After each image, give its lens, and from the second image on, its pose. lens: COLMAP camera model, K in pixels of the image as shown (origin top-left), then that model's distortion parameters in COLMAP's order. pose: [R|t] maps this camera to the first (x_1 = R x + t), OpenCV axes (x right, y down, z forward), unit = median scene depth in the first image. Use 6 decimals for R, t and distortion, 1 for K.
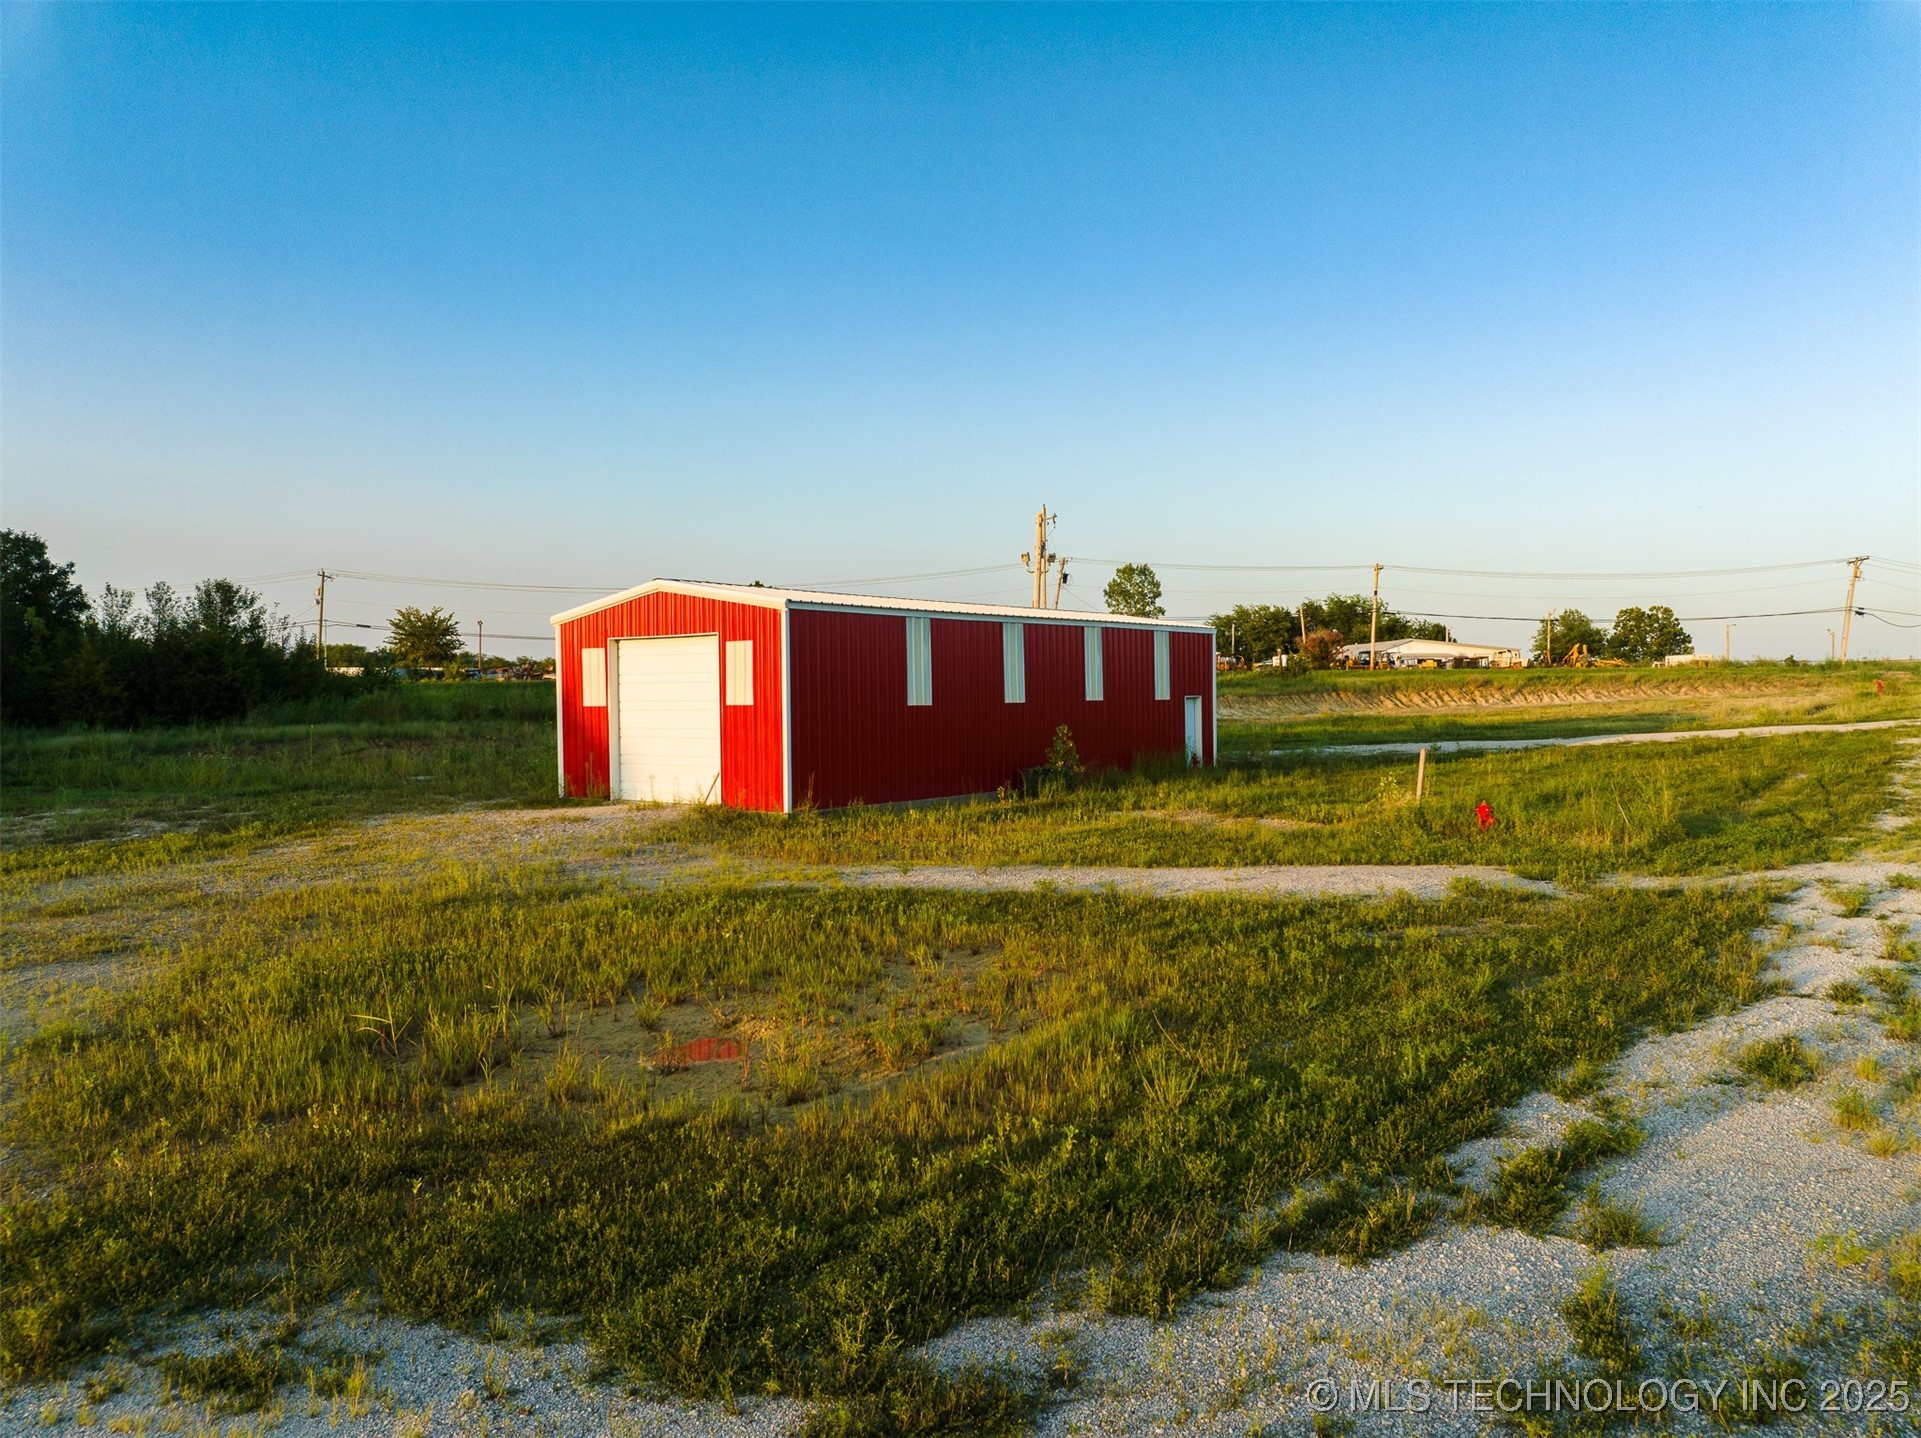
lens RADIAL K [[1339.0, 0, 960.5], [0, 1339.0, 719.0], [0, 0, 1]] dist [-0.046277, -0.001494]
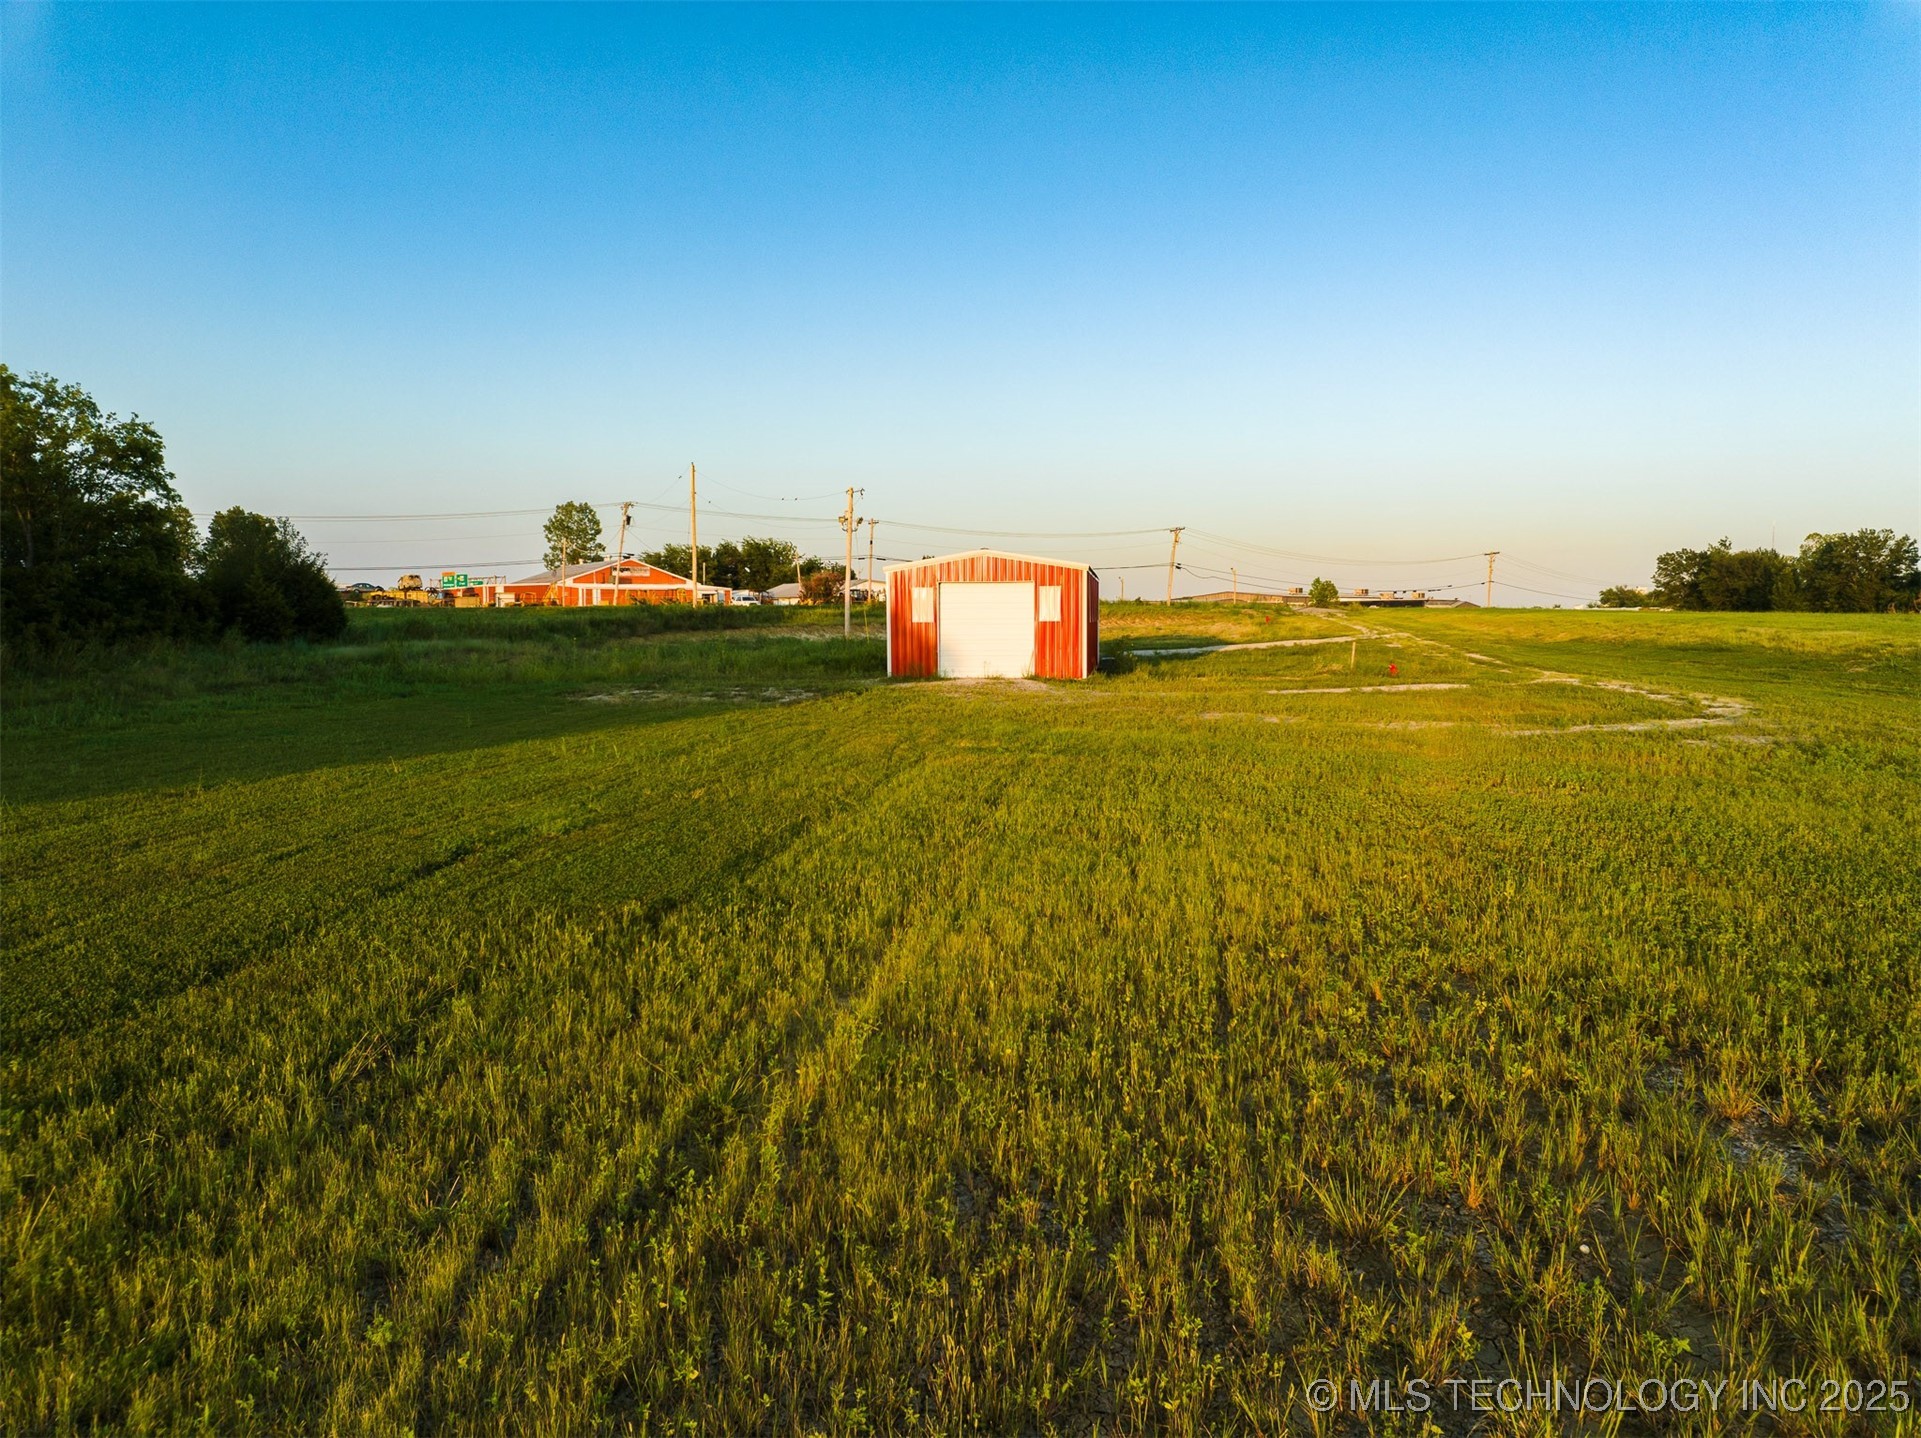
lens RADIAL K [[1339.0, 0, 960.5], [0, 1339.0, 719.0], [0, 0, 1]] dist [-0.046277, -0.001494]
pose [[0.853497, -0.032156, 0.520105, -1.154443], [0.006376, 0.998664, 0.051280, 0.026558], [-0.521059, -0.040451, 0.852562, -0.472193]]
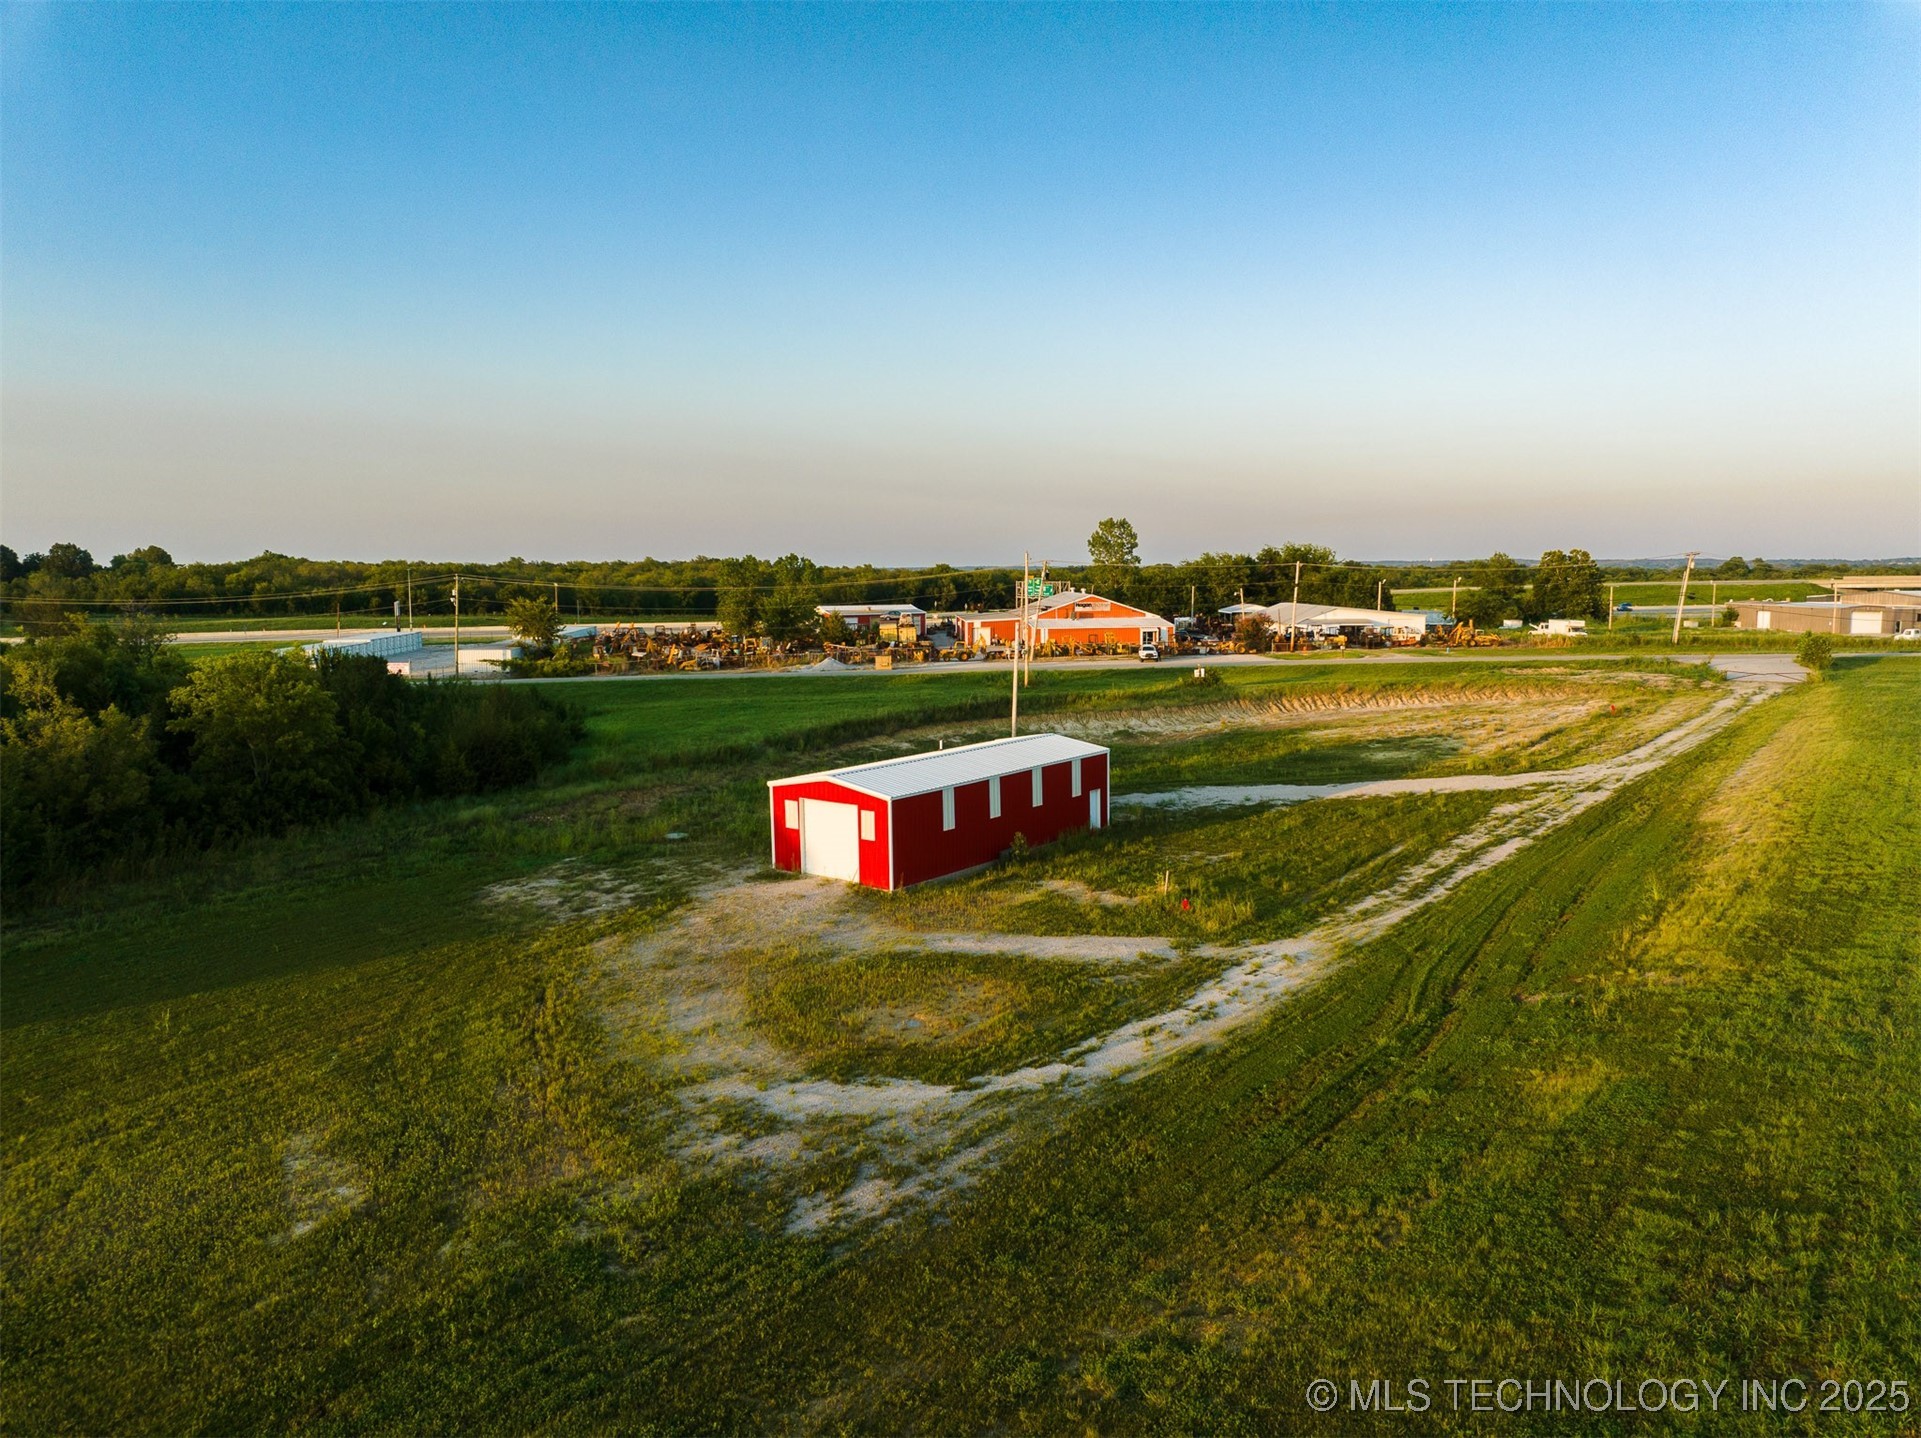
lens RADIAL K [[1339.0, 0, 960.5], [0, 1339.0, 719.0], [0, 0, 1]] dist [-0.046277, -0.001494]
pose [[0.999997, -0.002408, -0.000620, -0.011266], [0.002457, 0.995240, 0.097422, -0.397410], [0.000382, -0.097423, 0.995243, -1.099315]]
